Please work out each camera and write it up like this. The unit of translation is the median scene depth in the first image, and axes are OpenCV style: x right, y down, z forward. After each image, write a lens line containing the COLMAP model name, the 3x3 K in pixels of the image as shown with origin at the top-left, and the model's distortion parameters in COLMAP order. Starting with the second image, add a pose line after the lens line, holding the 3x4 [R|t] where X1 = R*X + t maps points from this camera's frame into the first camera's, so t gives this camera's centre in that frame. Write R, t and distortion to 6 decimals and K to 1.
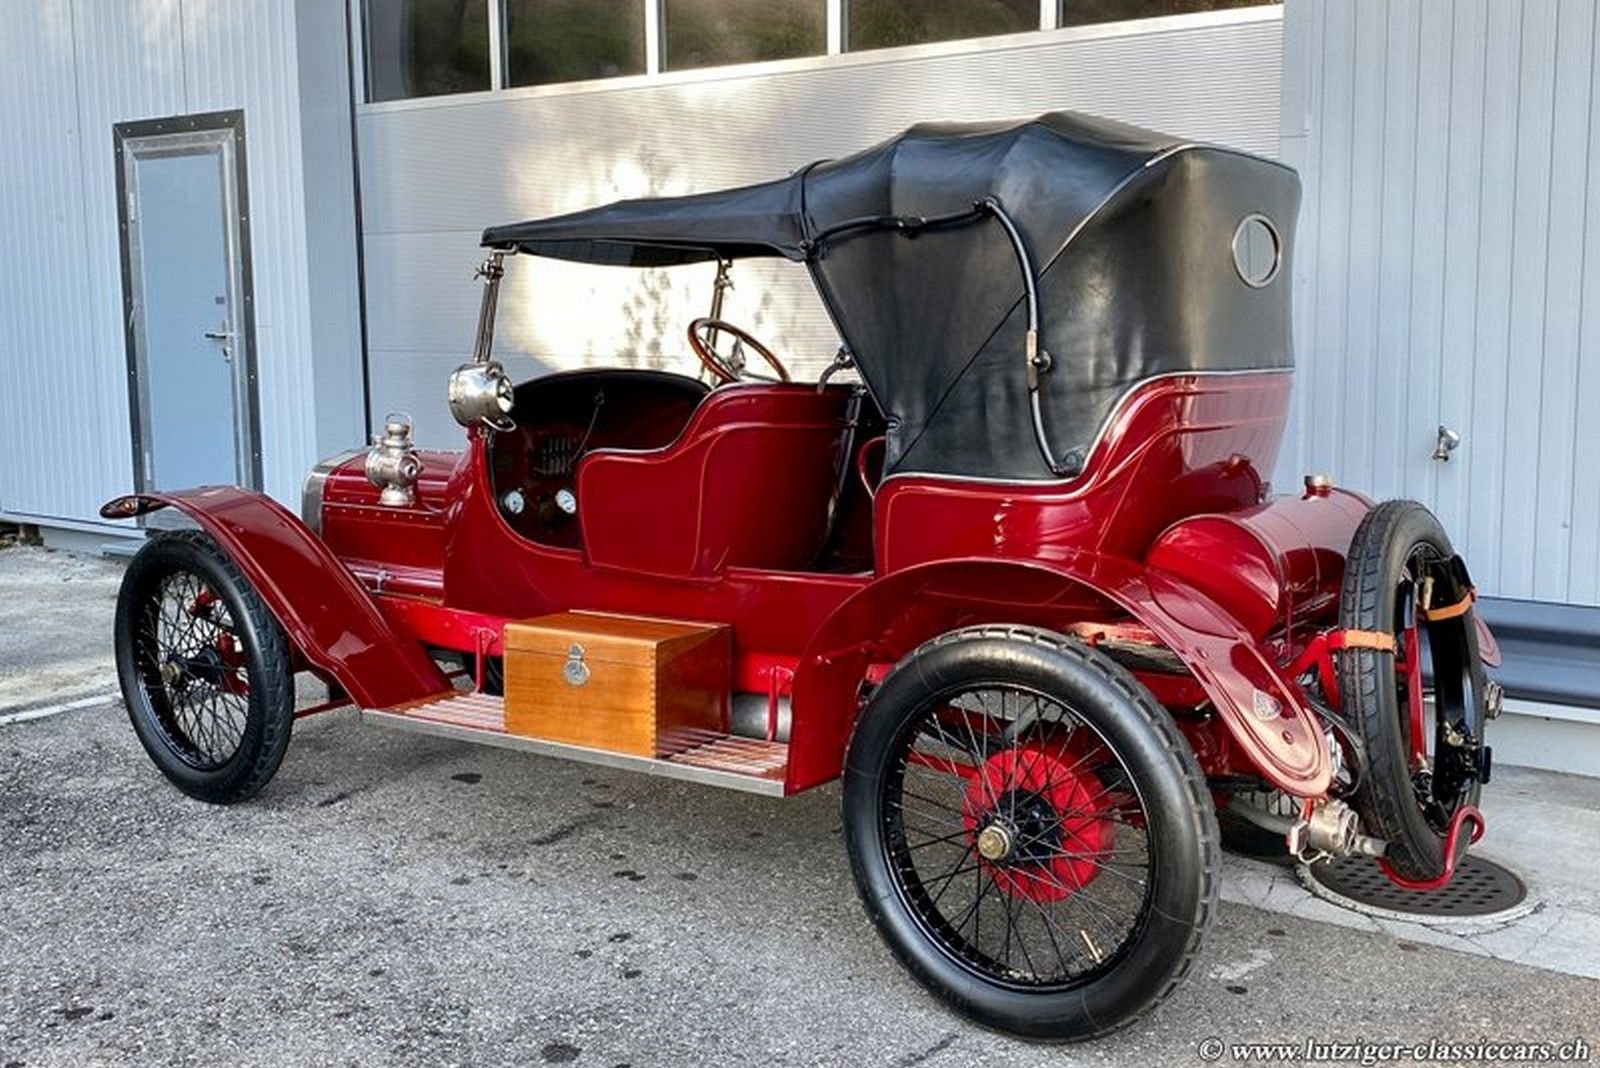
lens RADIAL K [[1589.6, 0, 802.3], [0, 1589.6, 476.0], [0, 0, 1]] dist [0.113042, -0.257968]
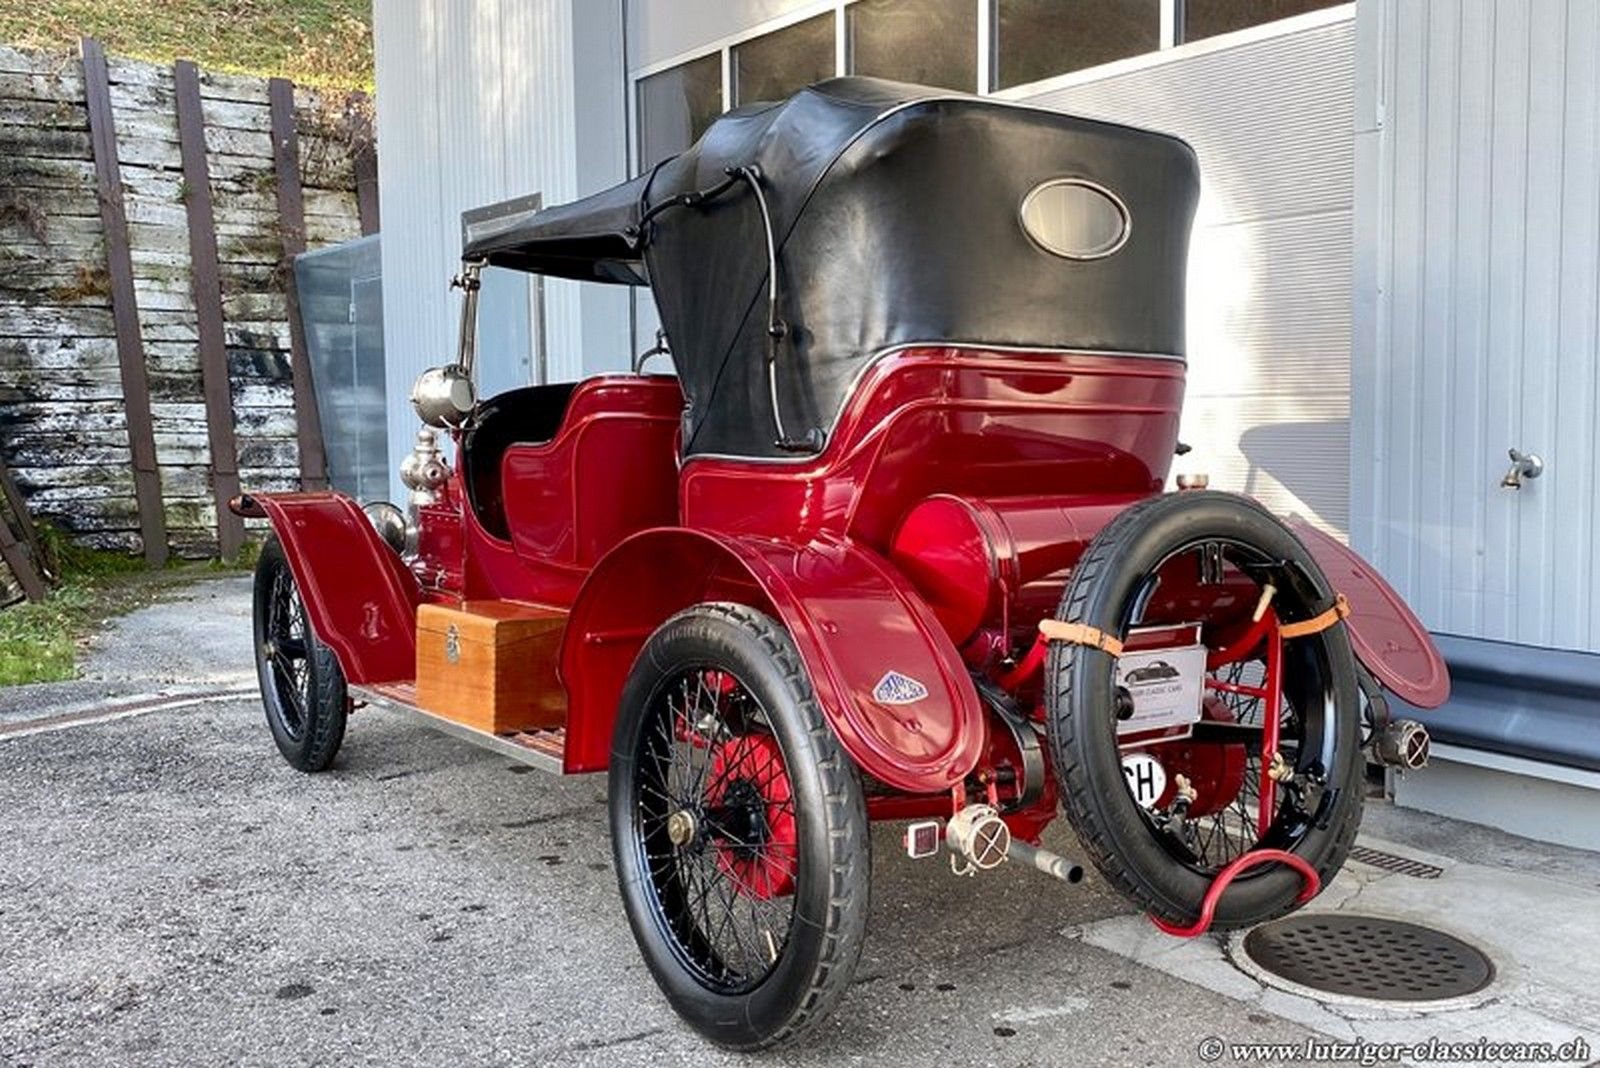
lens RADIAL K [[1497.3, 0, 796.0], [0, 1497.3, 504.6], [0, 0, 1]] dist [0.072375, -0.137563]
pose [[0.941955, 0.022296, -0.334997, 0.391472], [-0.036777, 0.998640, -0.036945, 0.054842], [0.333718, 0.047121, 0.941494, 0.138712]]
